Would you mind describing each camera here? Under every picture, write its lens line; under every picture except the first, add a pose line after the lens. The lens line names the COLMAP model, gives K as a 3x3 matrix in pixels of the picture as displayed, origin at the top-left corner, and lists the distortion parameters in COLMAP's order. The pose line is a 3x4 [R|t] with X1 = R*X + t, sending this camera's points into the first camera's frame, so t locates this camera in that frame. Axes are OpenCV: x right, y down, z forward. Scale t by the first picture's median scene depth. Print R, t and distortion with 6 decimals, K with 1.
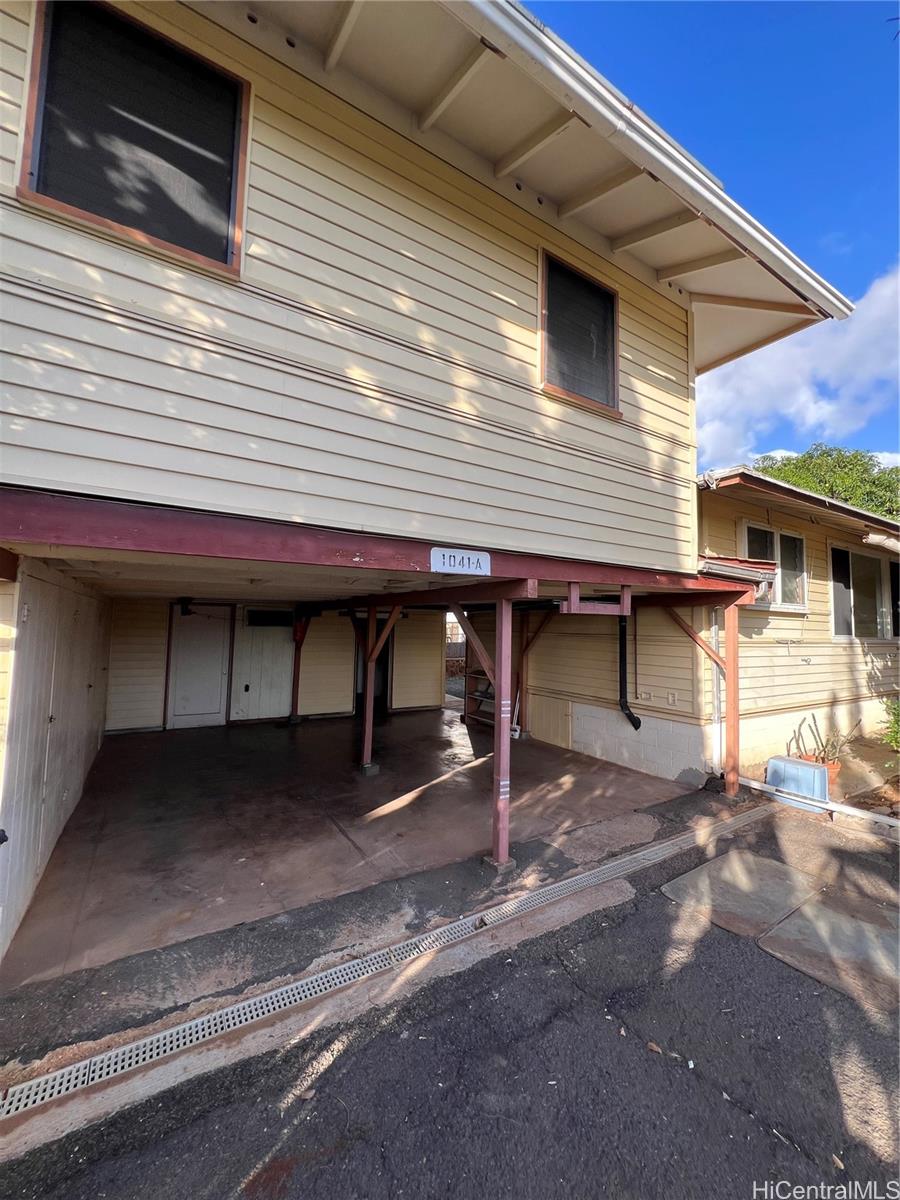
lens RADIAL K [[483.4, 0, 451.3], [0, 483.4, 597.7], [0, 0, 1]] dist [-0.001520, 0.000168]
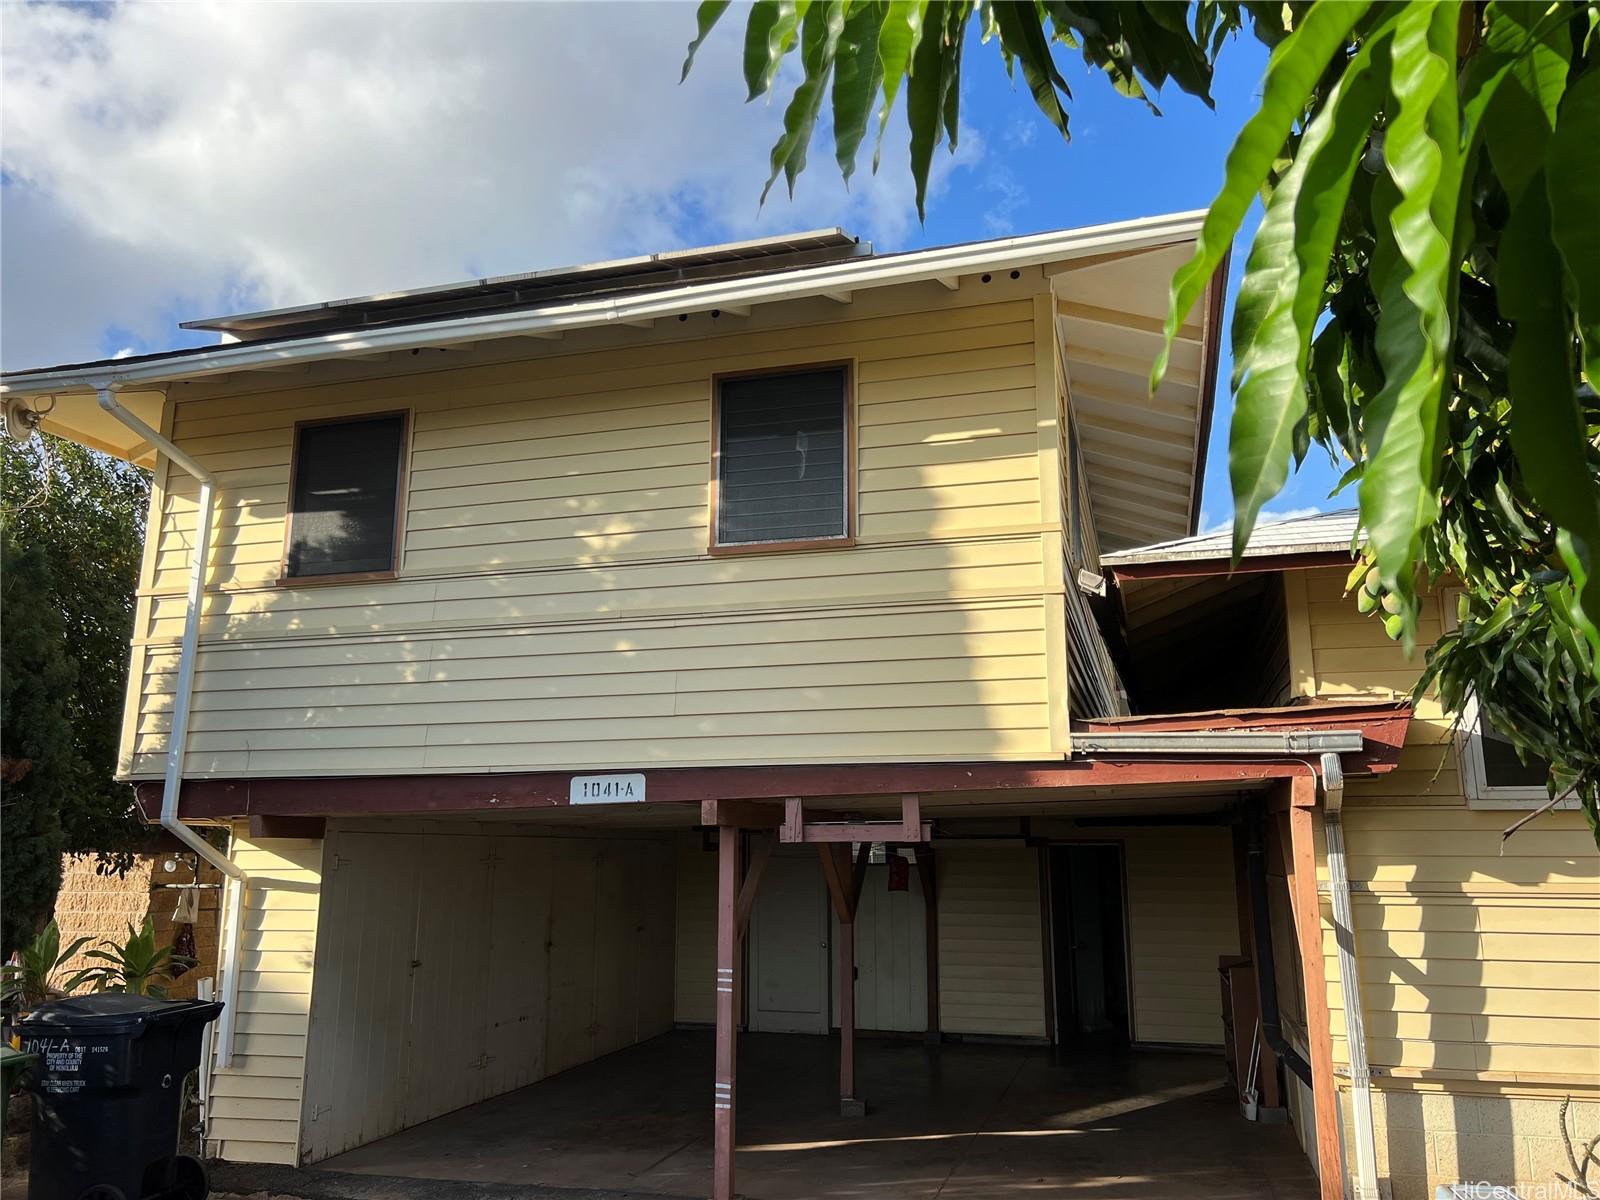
lens RADIAL K [[1201.2, 0, 798.8], [0, 1201.2, 597.5], [0, 0, 1]] dist [0.025362, -0.000411]
pose [[0.664059, -0.179202, -0.725887, 1.388773], [0.061629, 0.980668, -0.185721, 0.007009], [0.745136, 0.078594, 0.662265, -0.143894]]
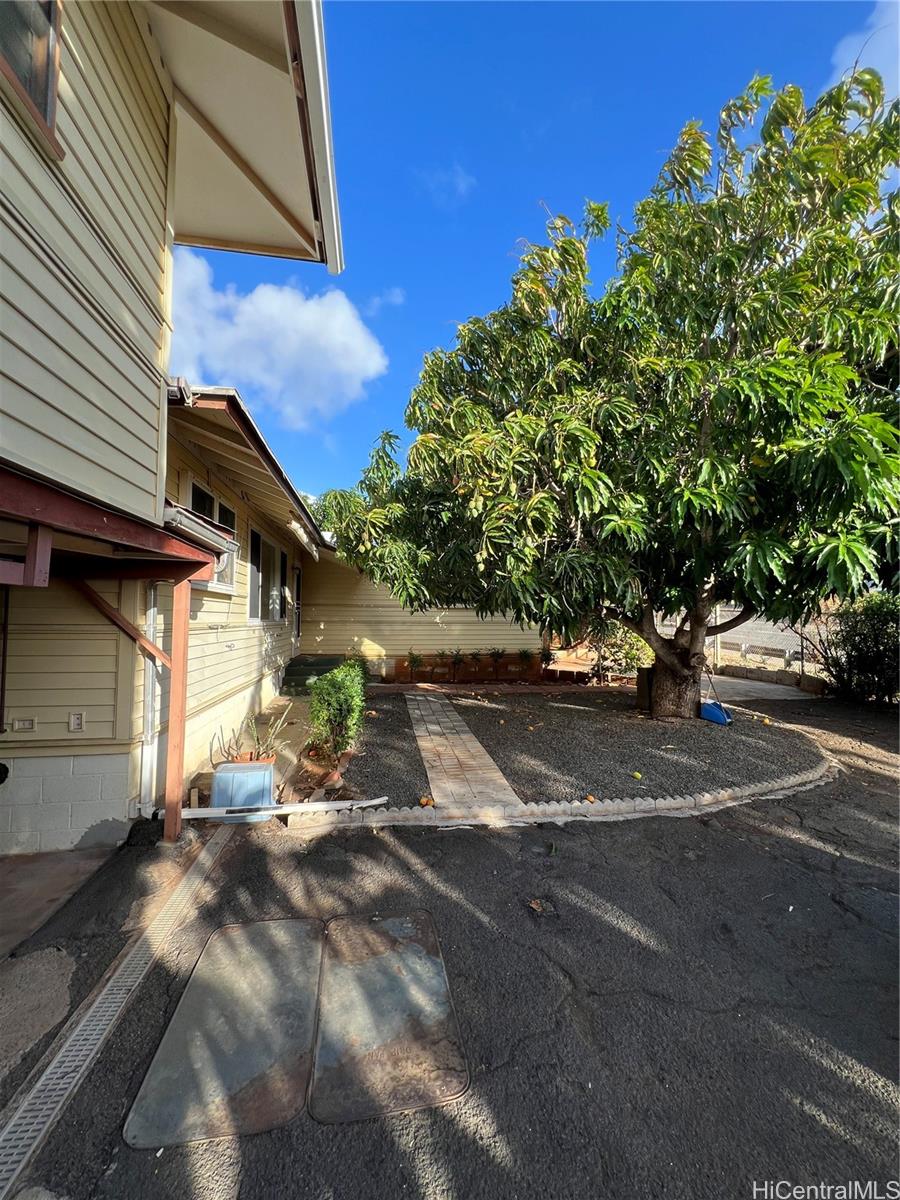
lens RADIAL K [[481.9, 0, 446.3], [0, 481.9, 595.5], [0, 0, 1]] dist [0.002876, -0.000272]
pose [[0.388711, 0.024182, 0.921043, 0.068849], [-0.053005, 0.998587, -0.003849, 0.022761], [-0.919834, -0.047324, 0.389443, 0.399298]]
